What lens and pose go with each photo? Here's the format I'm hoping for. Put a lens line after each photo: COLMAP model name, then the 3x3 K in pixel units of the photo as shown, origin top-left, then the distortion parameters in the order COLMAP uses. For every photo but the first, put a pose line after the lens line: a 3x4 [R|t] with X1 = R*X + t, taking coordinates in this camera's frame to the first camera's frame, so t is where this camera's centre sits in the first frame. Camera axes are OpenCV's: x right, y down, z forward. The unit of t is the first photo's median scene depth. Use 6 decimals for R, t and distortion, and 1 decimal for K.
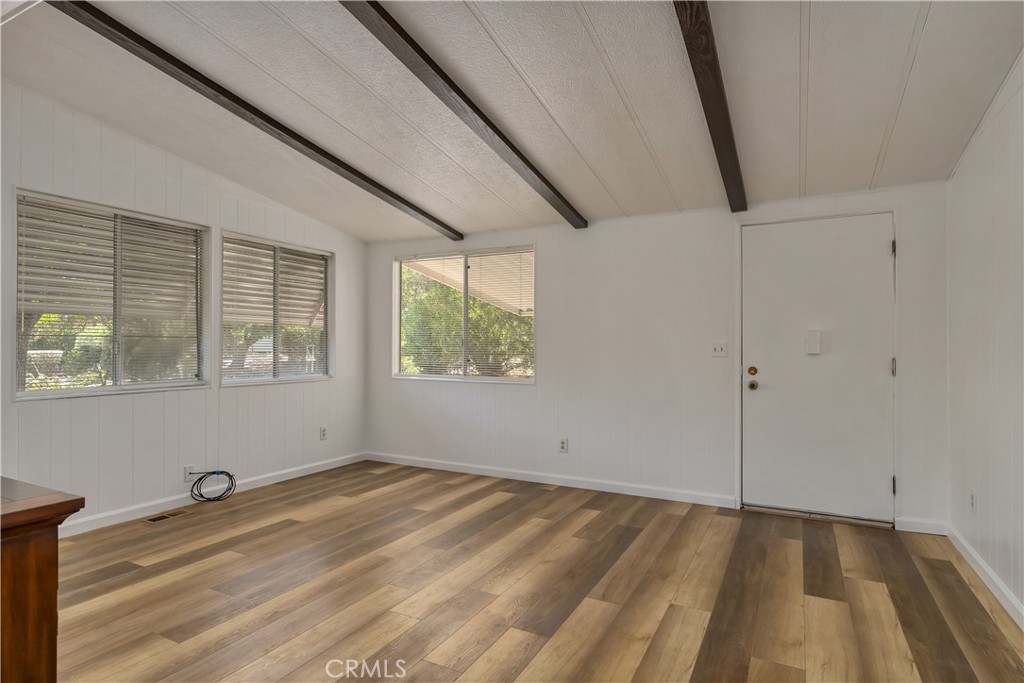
lens RADIAL K [[544.7, 0, 502.0], [0, 544.7, 348.0], [0, 0, 1]] dist [-0.006973, 0.003367]
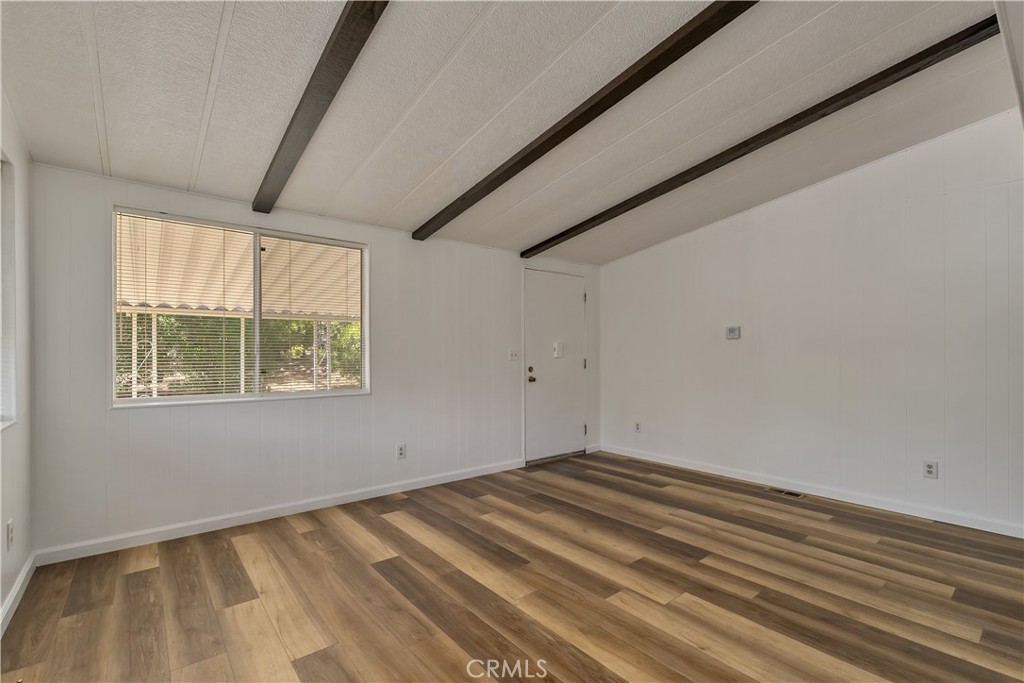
lens RADIAL K [[462.3, 0, 506.5], [0, 462.3, 358.2], [0, 0, 1]] dist [-0.005040, -0.000435]
pose [[0.383291, -0.013988, 0.923522, -0.693469], [0.005104, 0.999902, 0.013027, -0.004240], [-0.923613, -0.000280, 0.383325, 0.572763]]
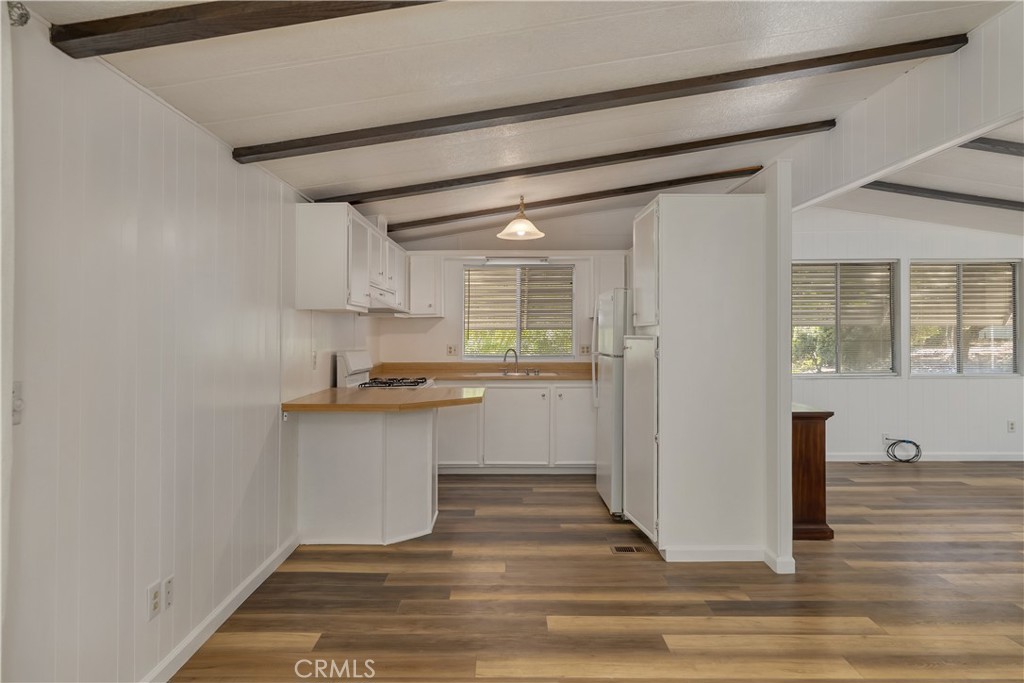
lens RADIAL K [[638.5, 0, 506.7], [0, 638.5, 334.9], [0, 0, 1]] dist [-0.008746, 0.001730]
pose [[0.467915, -0.001016, -0.883773, 0.421528], [0.004817, 0.999987, 0.001401, -0.043277], [0.883761, -0.004913, 0.467914, -0.635422]]
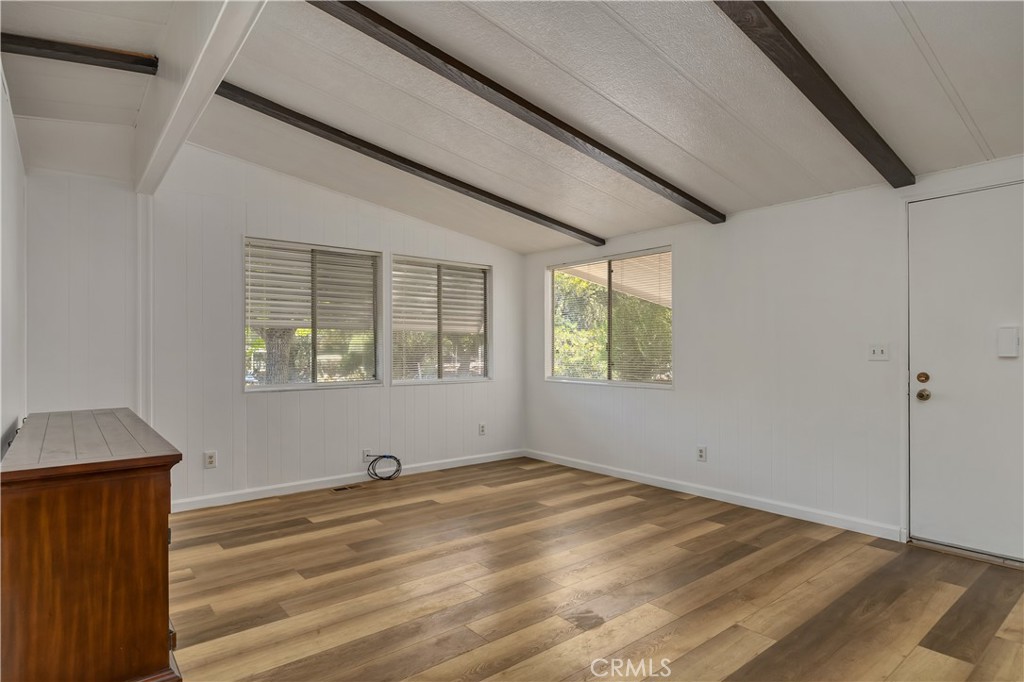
lens RADIAL K [[544.7, 0, 504.9], [0, 544.7, 356.8], [0, 0, 1]] dist [-0.006973, 0.003367]
pose [[0.921282, -0.001806, -0.388892, 0.192294], [0.004854, 0.999965, 0.006854, 0.001524], [0.388866, -0.008202, 0.921258, -0.006468]]
